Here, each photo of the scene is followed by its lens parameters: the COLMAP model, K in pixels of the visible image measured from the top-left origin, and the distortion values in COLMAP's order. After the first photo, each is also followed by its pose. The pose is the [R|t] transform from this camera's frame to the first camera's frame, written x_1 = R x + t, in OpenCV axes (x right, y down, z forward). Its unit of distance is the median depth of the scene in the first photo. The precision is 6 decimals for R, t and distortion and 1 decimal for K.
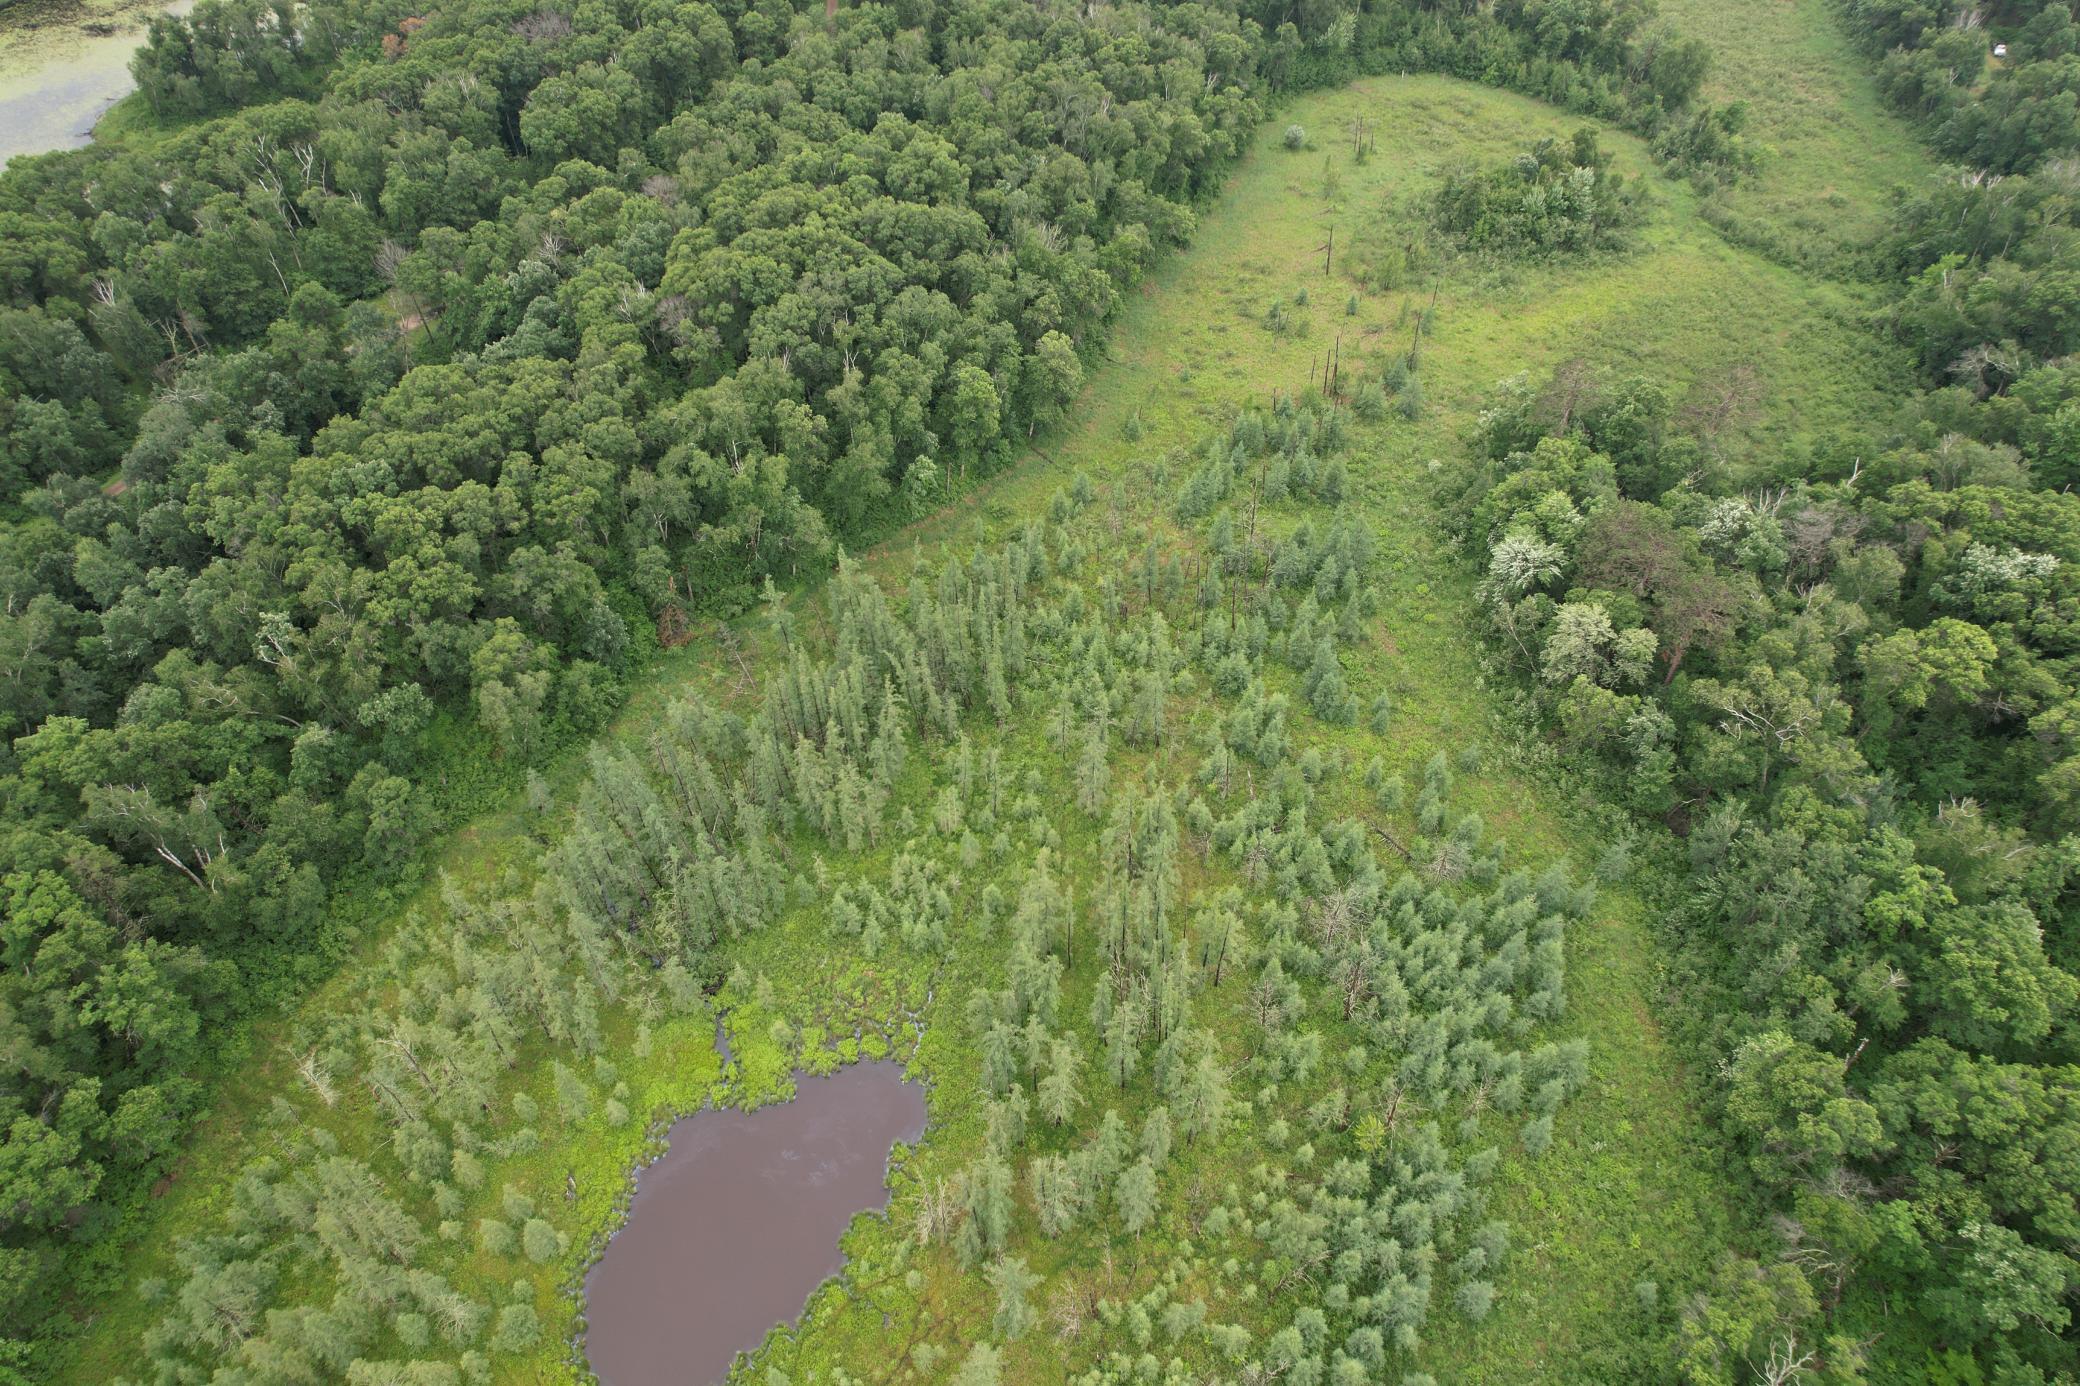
lens RADIAL K [[1329.8, 0, 1048.0], [0, 1329.8, 697.1], [0, 0, 1]] dist [-0.077690, 0.071184]
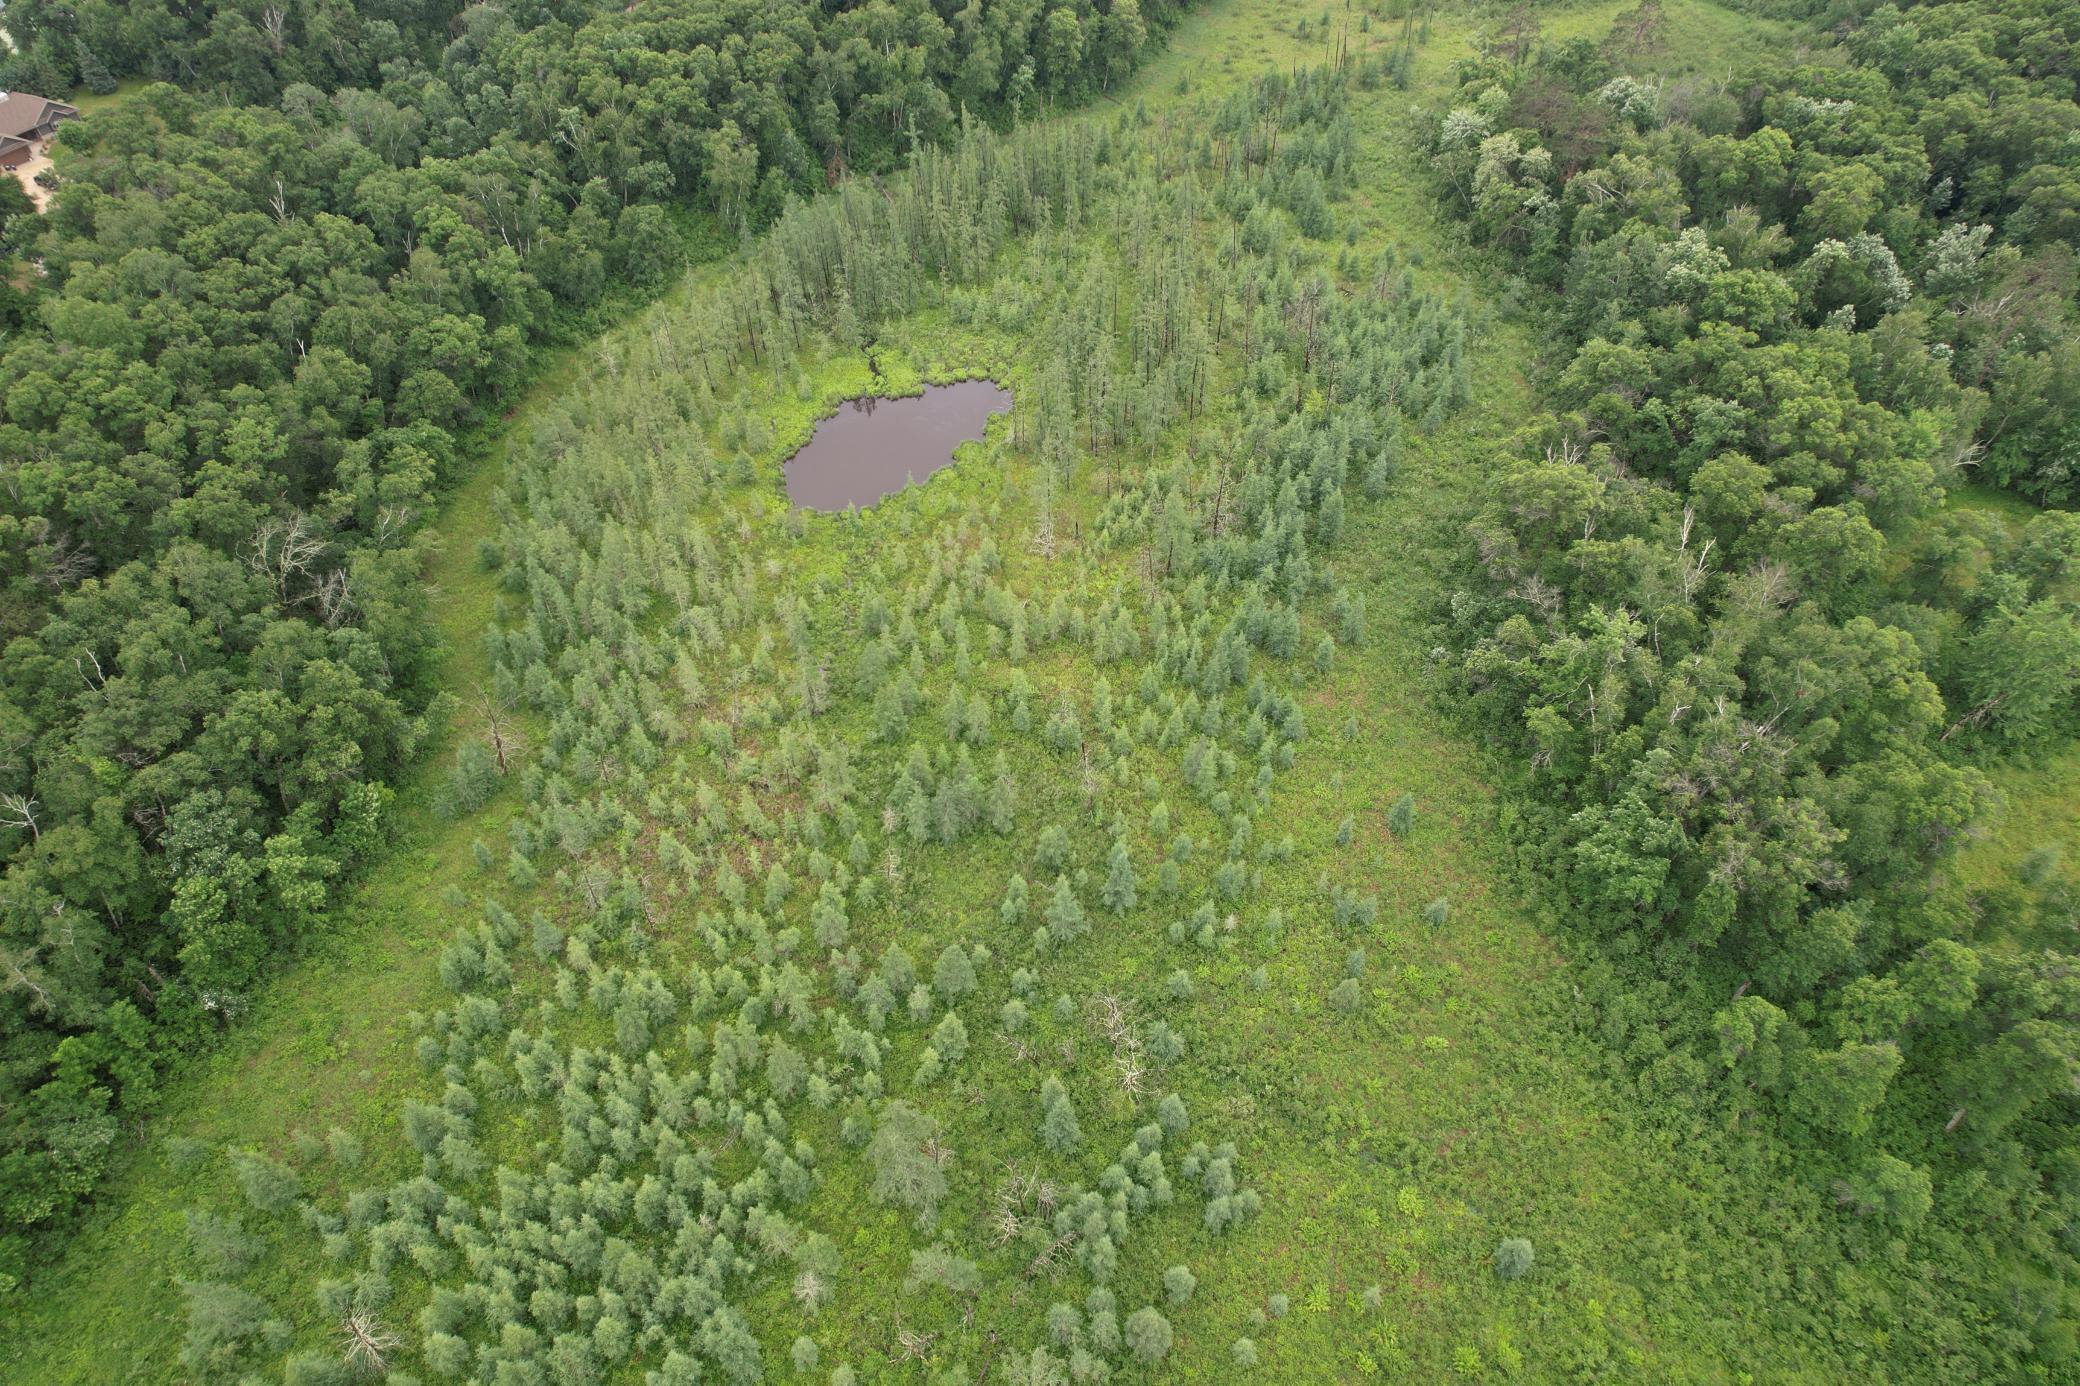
lens RADIAL K [[1329.8, 0, 1049.8], [0, 1329.8, 698.3], [0, 0, 1]] dist [-0.077690, 0.071184]
pose [[0.997849, 0.040704, -0.051396, 0.025285], [-0.040677, 0.999171, 0.001572, 0.428117], [0.051417, 0.000522, 0.998677, -0.310945]]
